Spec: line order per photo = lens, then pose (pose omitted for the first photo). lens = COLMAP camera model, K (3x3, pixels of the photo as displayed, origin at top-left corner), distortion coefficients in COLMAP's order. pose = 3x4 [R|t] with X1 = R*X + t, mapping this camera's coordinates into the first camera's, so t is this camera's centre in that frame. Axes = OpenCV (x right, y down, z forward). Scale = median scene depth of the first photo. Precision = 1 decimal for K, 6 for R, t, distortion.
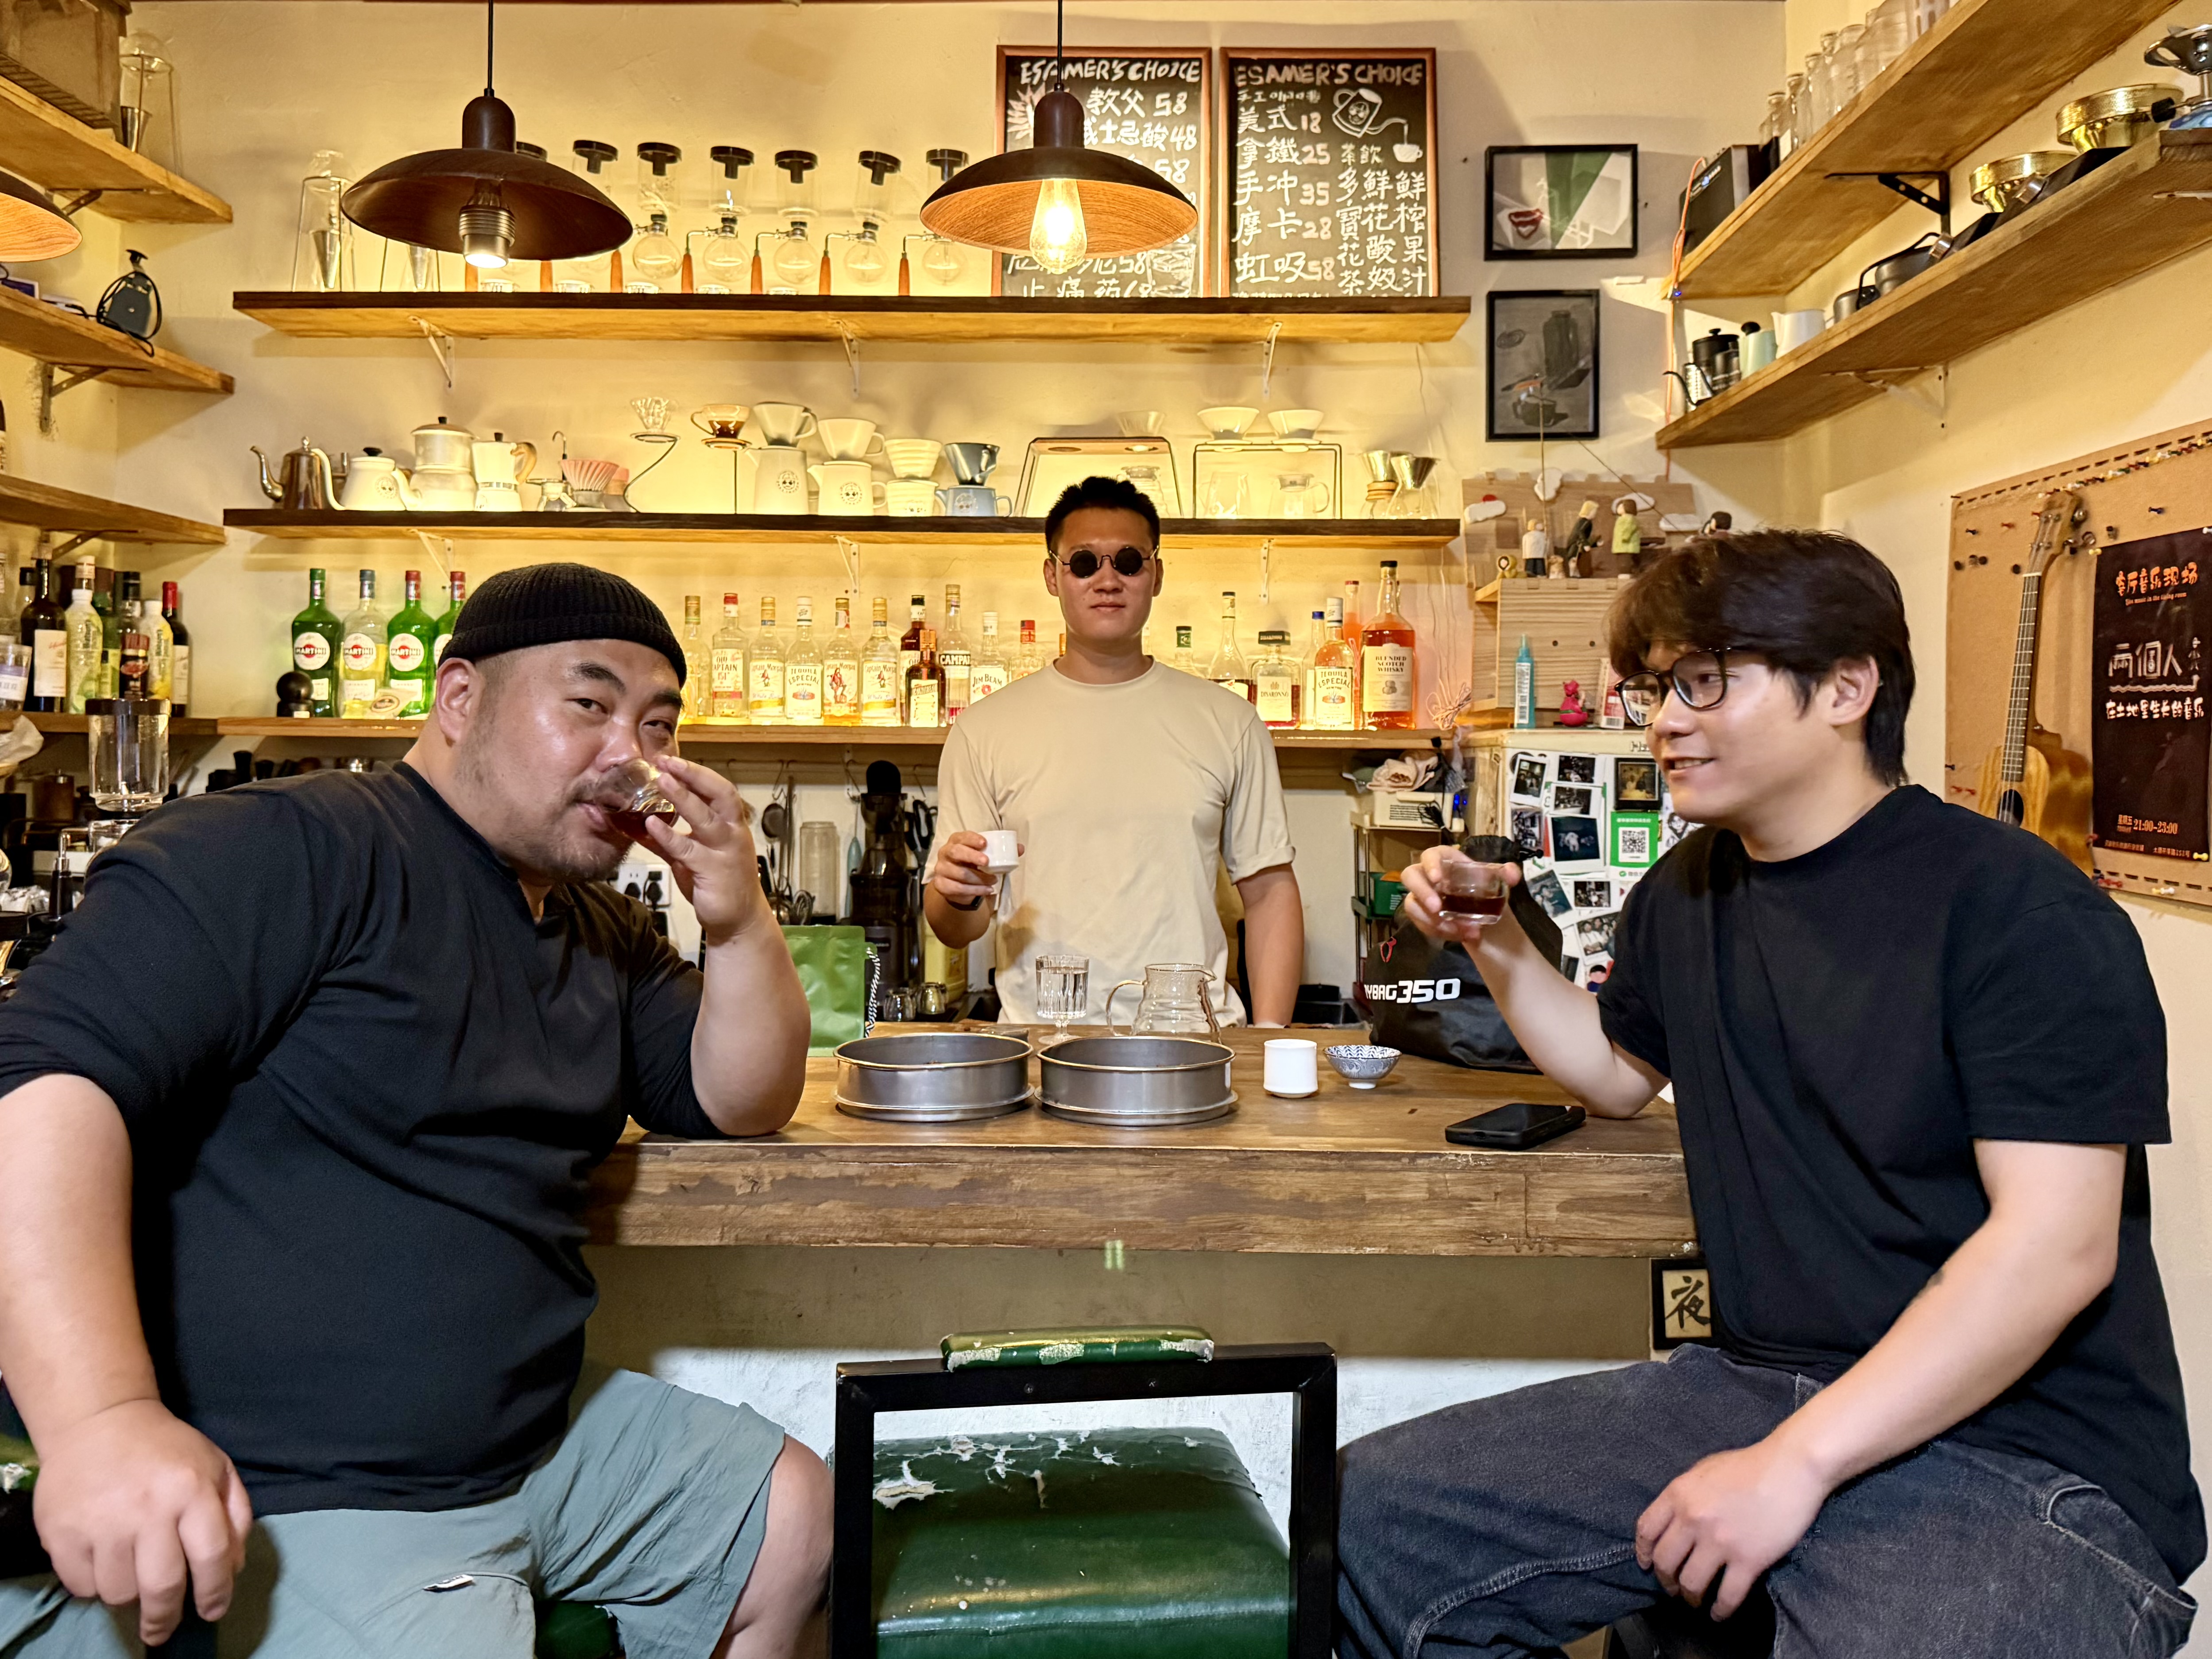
lens RADIAL K [[1550.1, 0, 1108.6], [0, 1550.1, 822.9], [0, 0, 1]] dist [-0.010637, -0.007127]
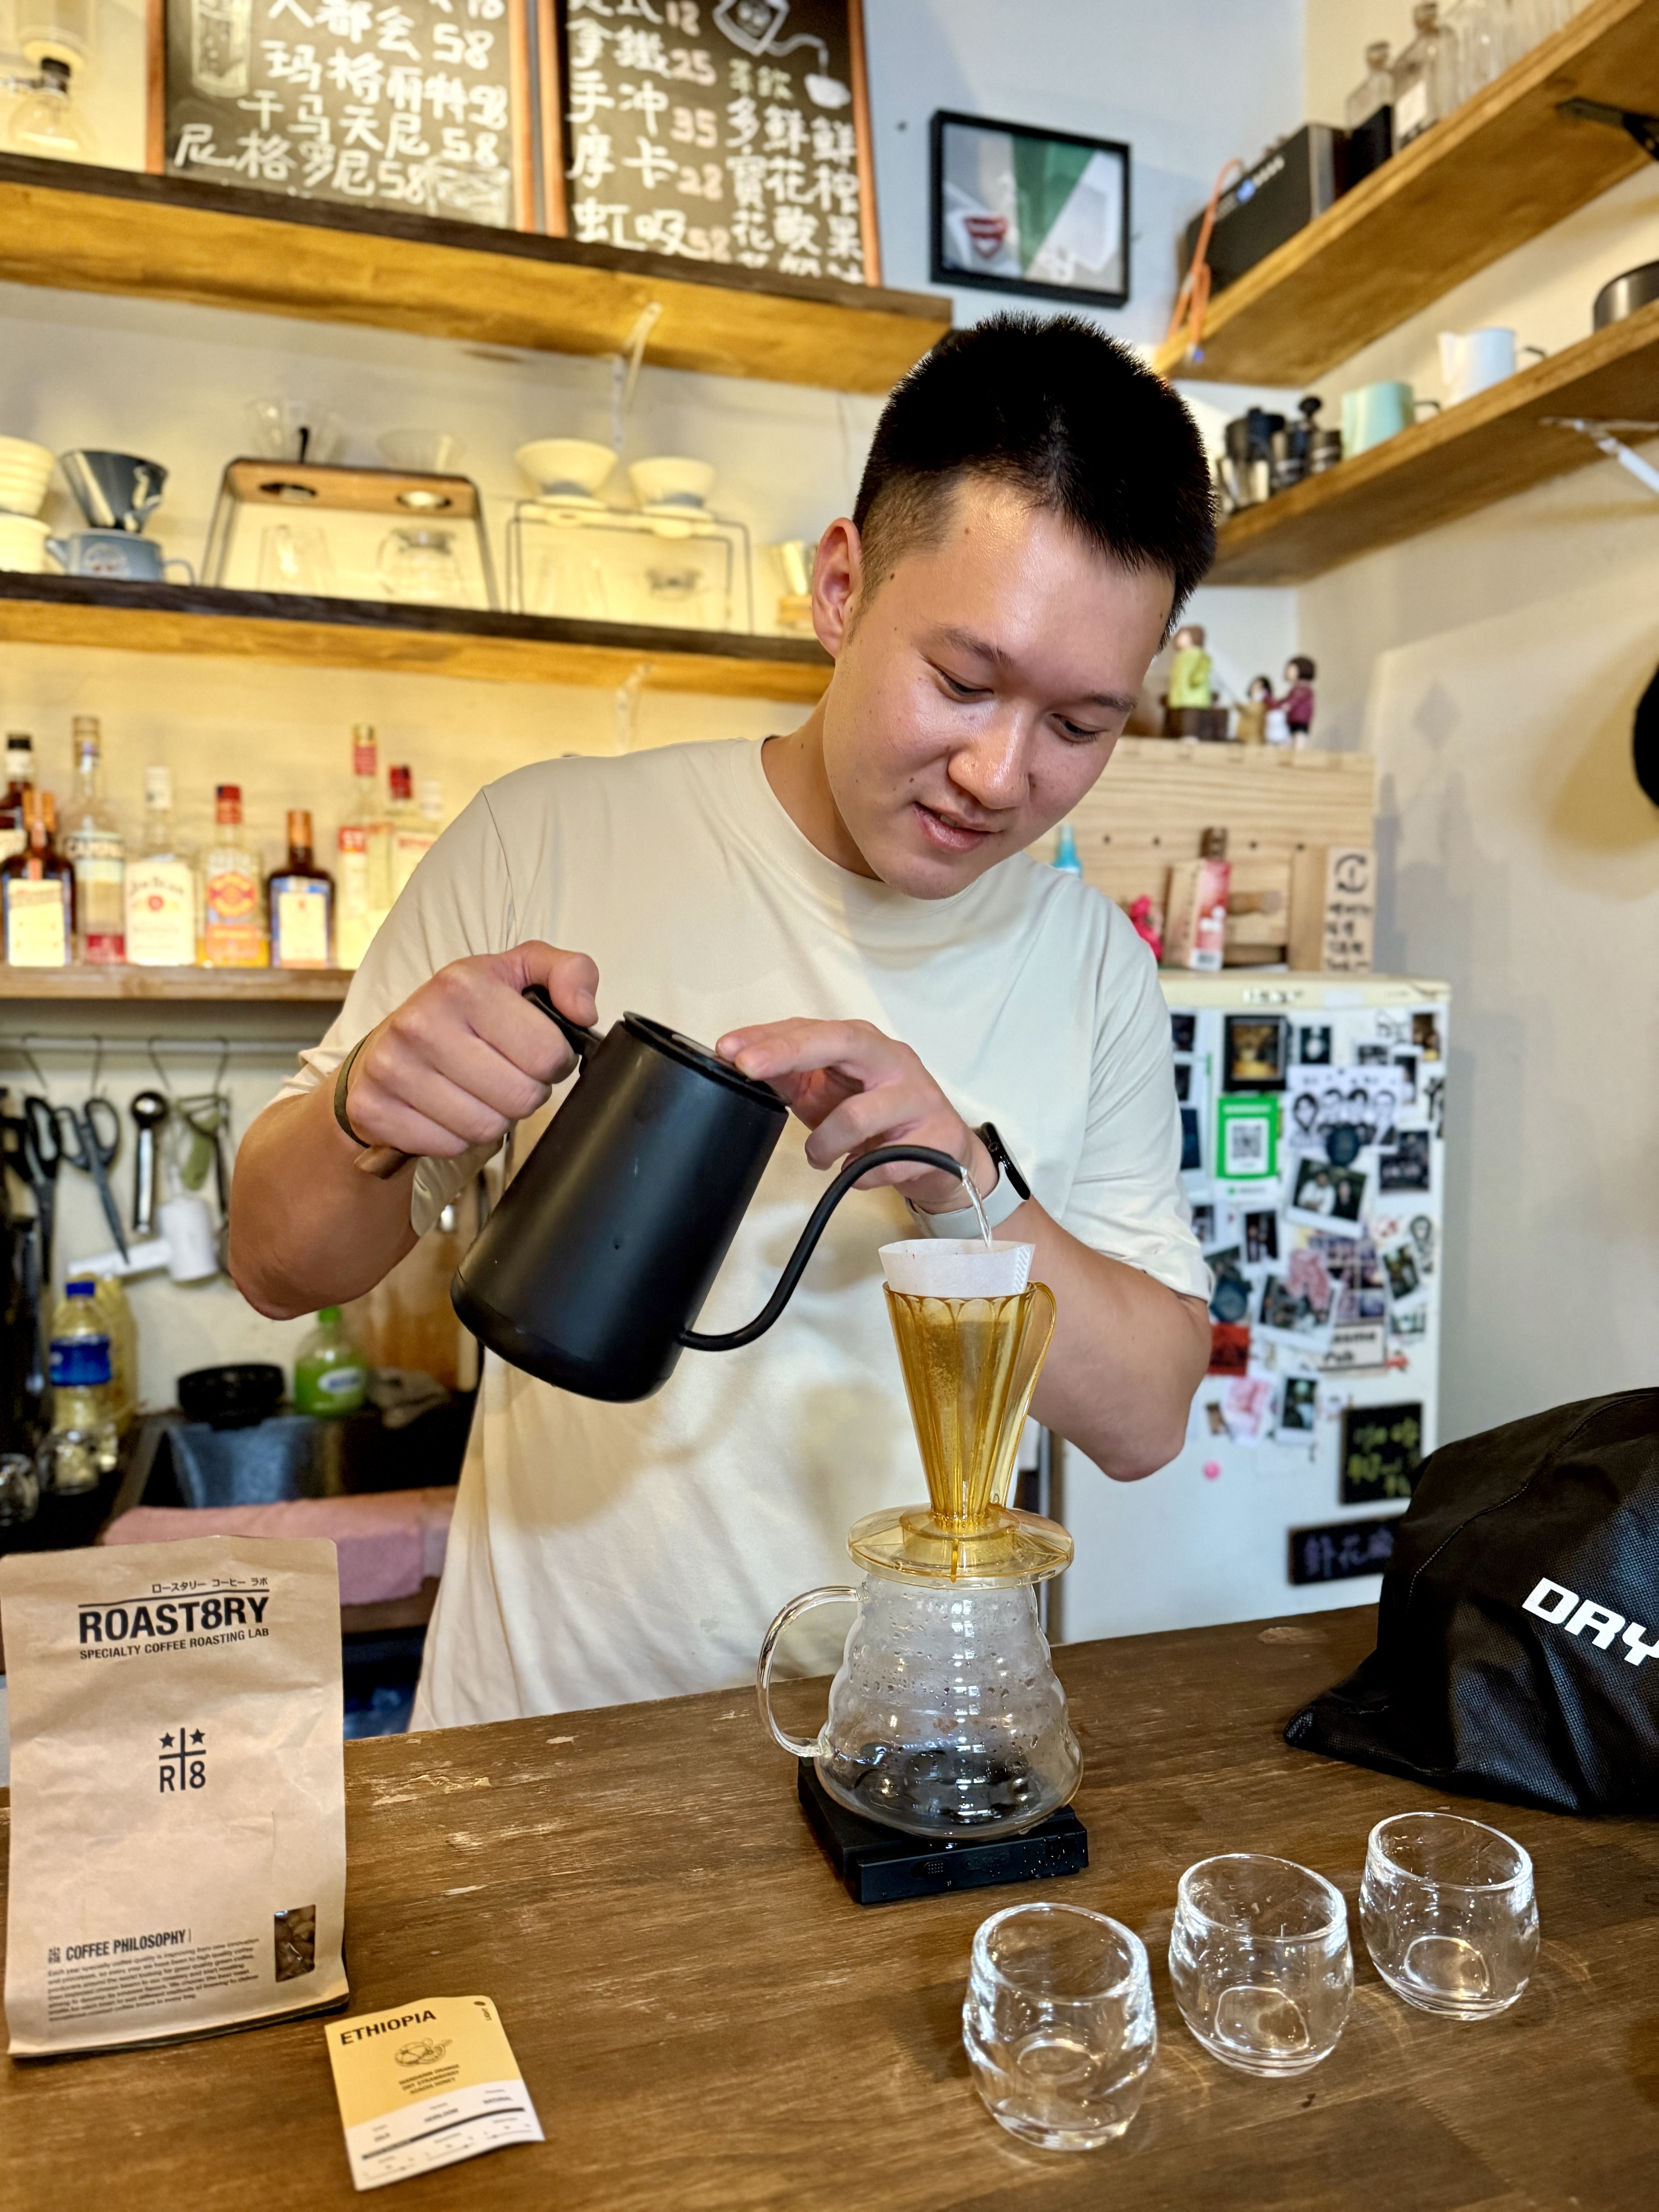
lens RADIAL K [[1550.2, 0, 831.0], [0, 1550.2, 1117.9], [0, 0, 1]] dist [-0.010637, -0.007127]
pose [[0.941010, -0.030800, 0.336973, -0.039355], [0.021242, 0.999262, 0.032015, -0.019233], [-0.337711, -0.022969, 0.940970, 0.376343]]
